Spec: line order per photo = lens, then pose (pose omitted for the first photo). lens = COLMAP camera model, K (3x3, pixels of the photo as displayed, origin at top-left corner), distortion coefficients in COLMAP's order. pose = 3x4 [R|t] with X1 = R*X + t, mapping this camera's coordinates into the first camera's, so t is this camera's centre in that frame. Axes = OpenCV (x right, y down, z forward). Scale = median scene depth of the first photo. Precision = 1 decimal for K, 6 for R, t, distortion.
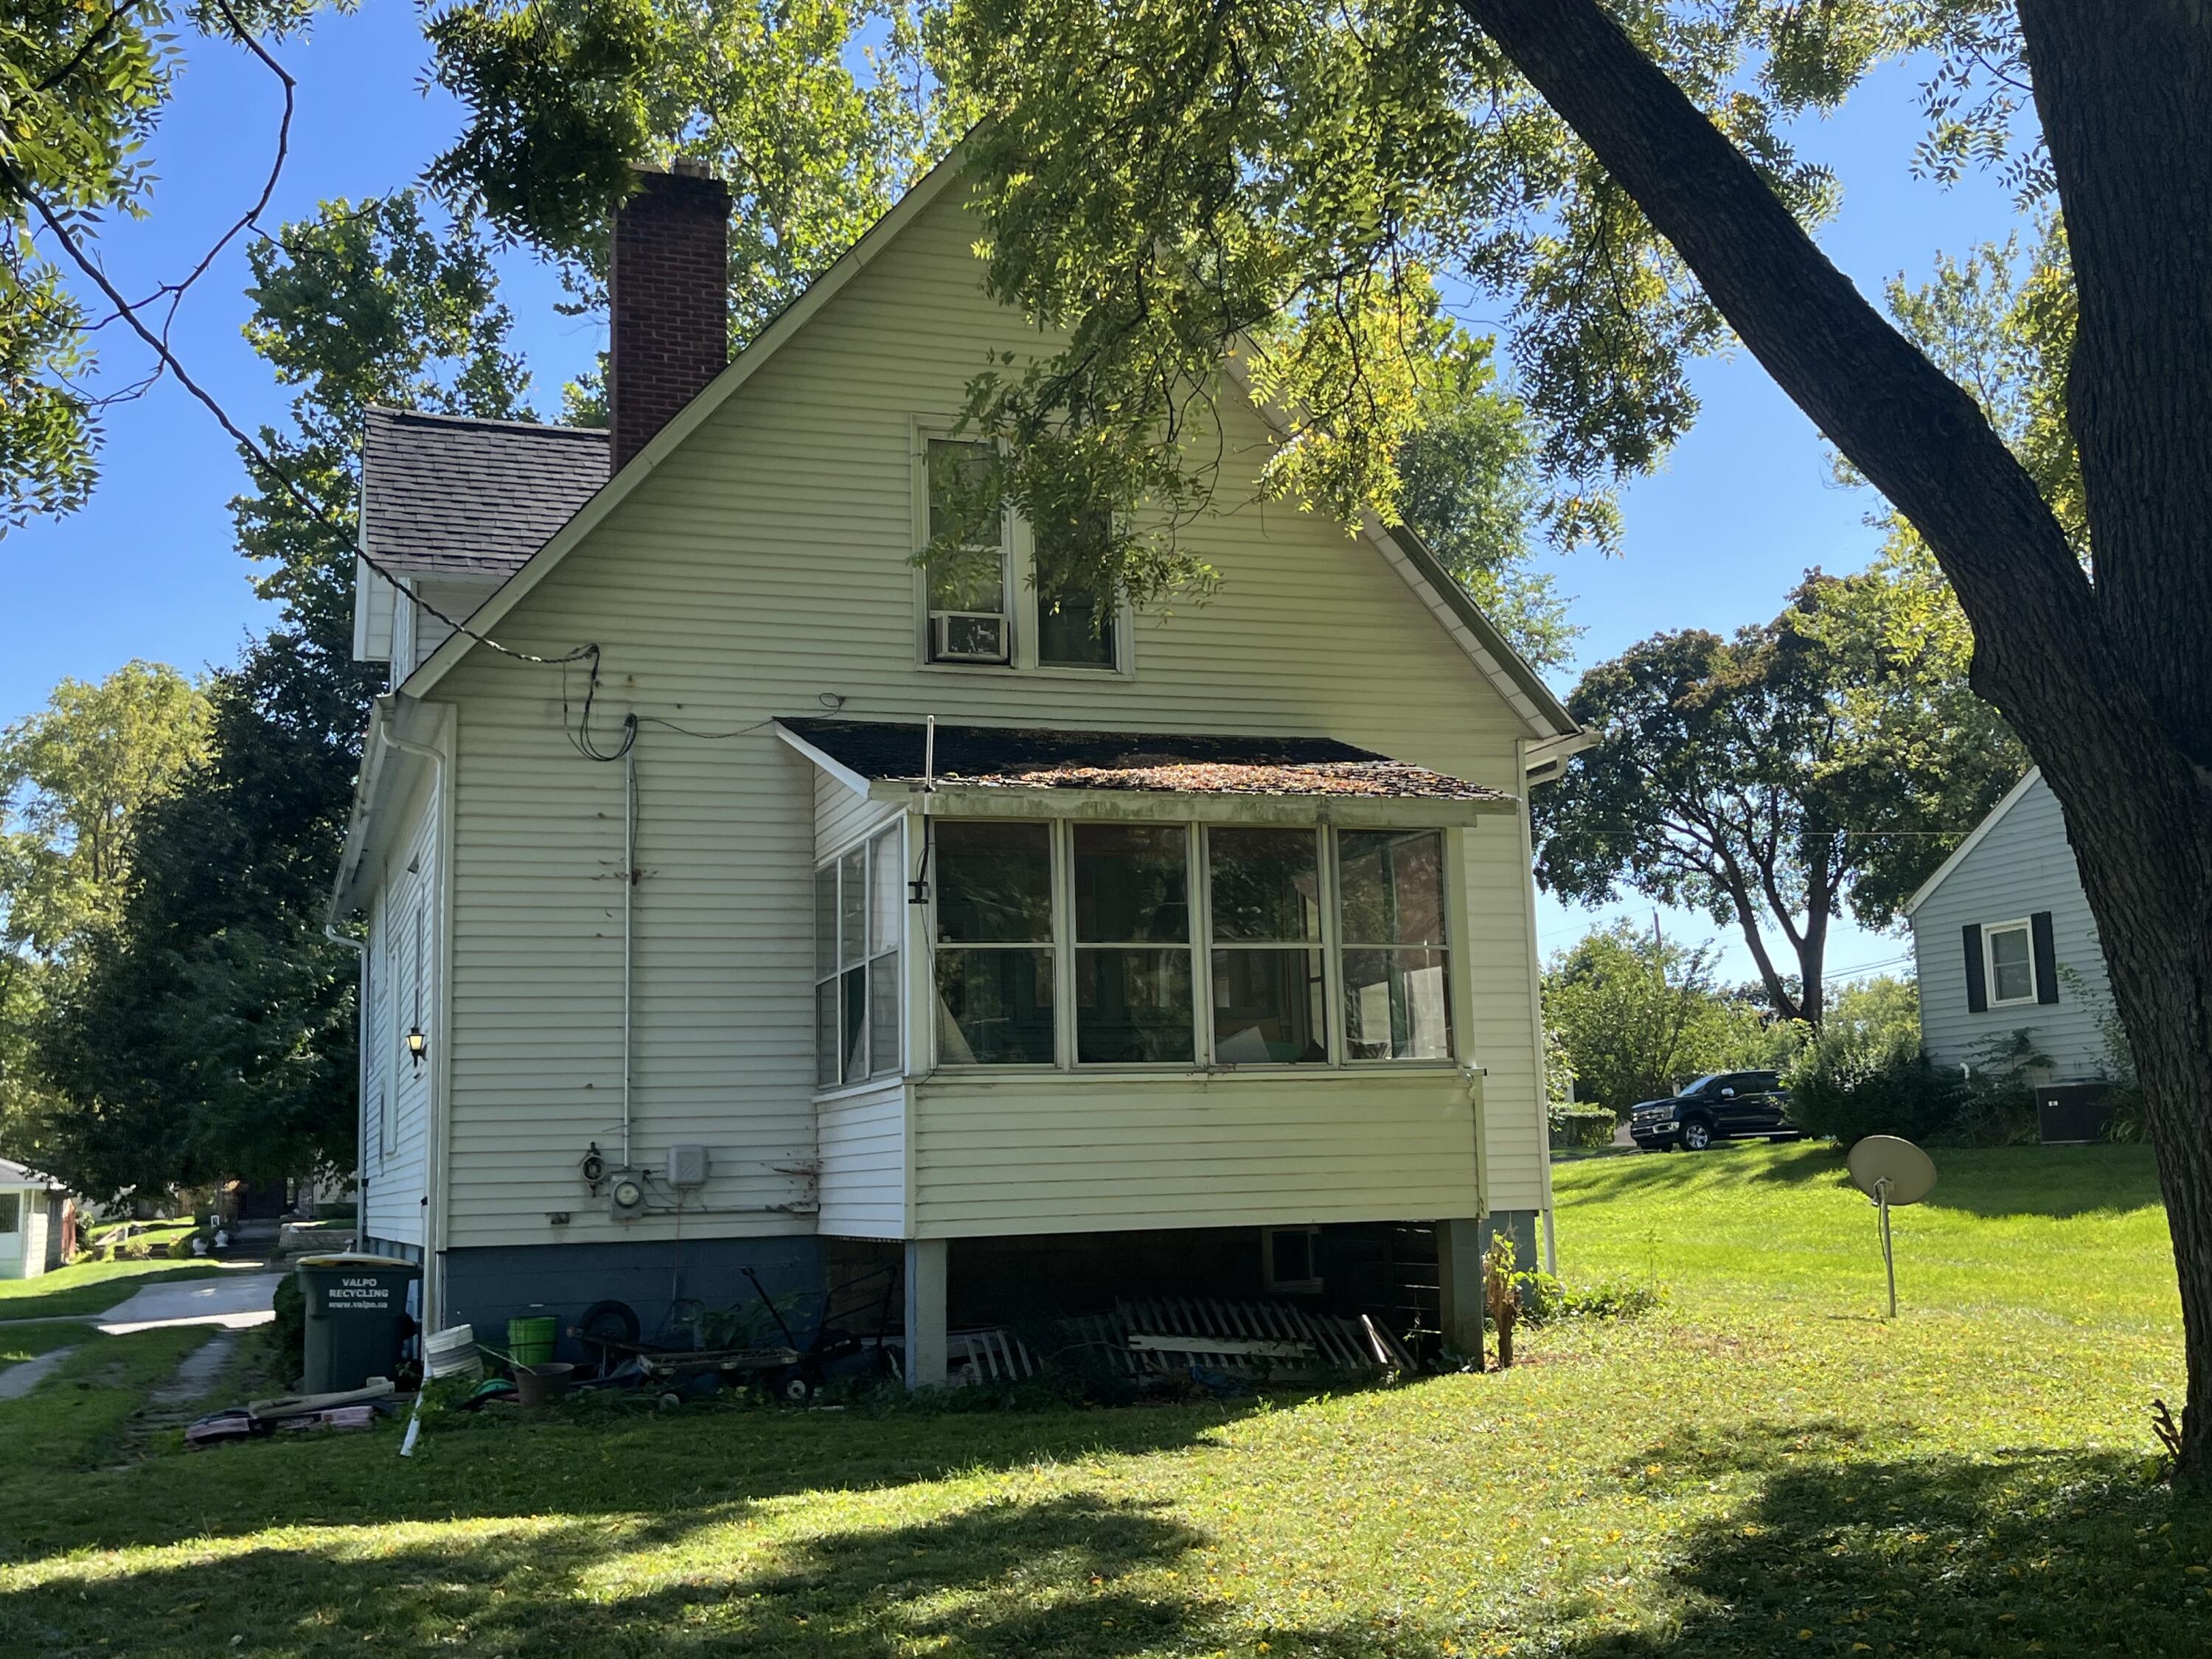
lens RADIAL K [[2335.6, 0, 1089.0], [0, 2335.6, 813.7], [0, 0, 1]] dist [0.059280, 0.000000]
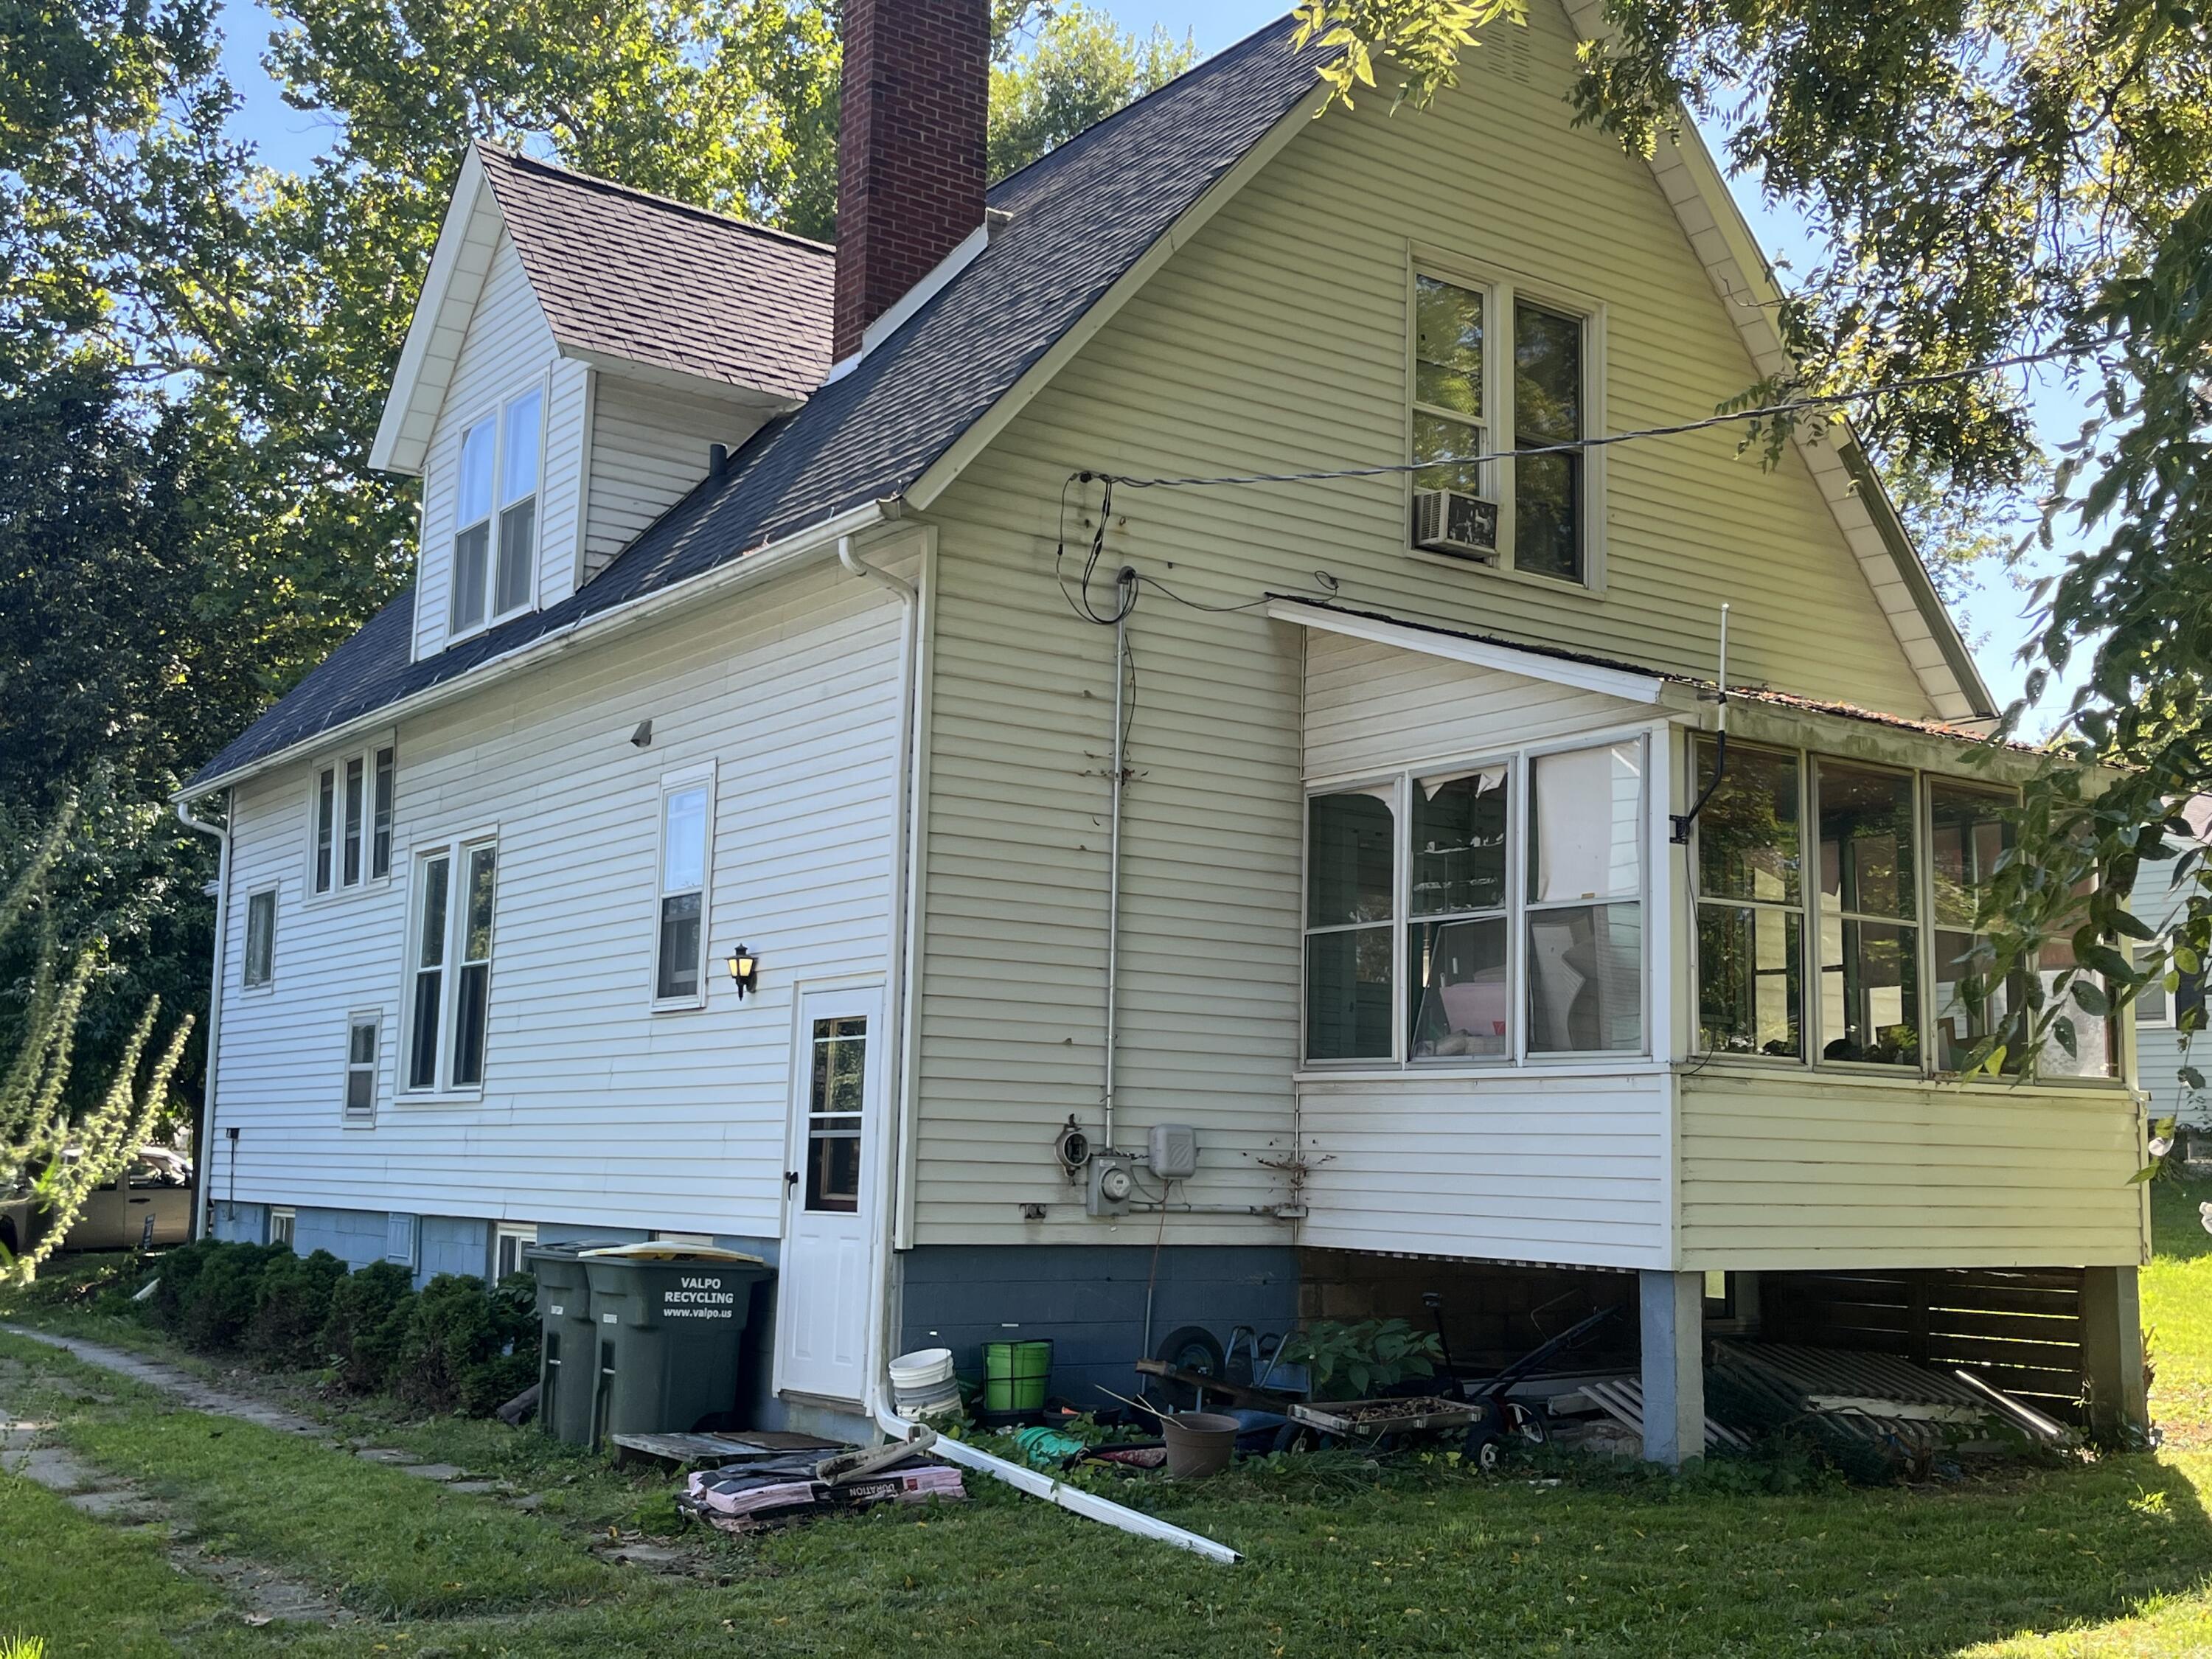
lens RADIAL K [[2335.6, 0, 1114.5], [0, 2335.6, 837.9], [0, 0, 1]] dist [0.059280, 0.000000]
pose [[0.957310, 0.085940, 0.275994, -0.409351], [-0.091484, 0.995780, 0.007252, 0.041898], [-0.274206, -0.032191, 0.961132, 0.257635]]
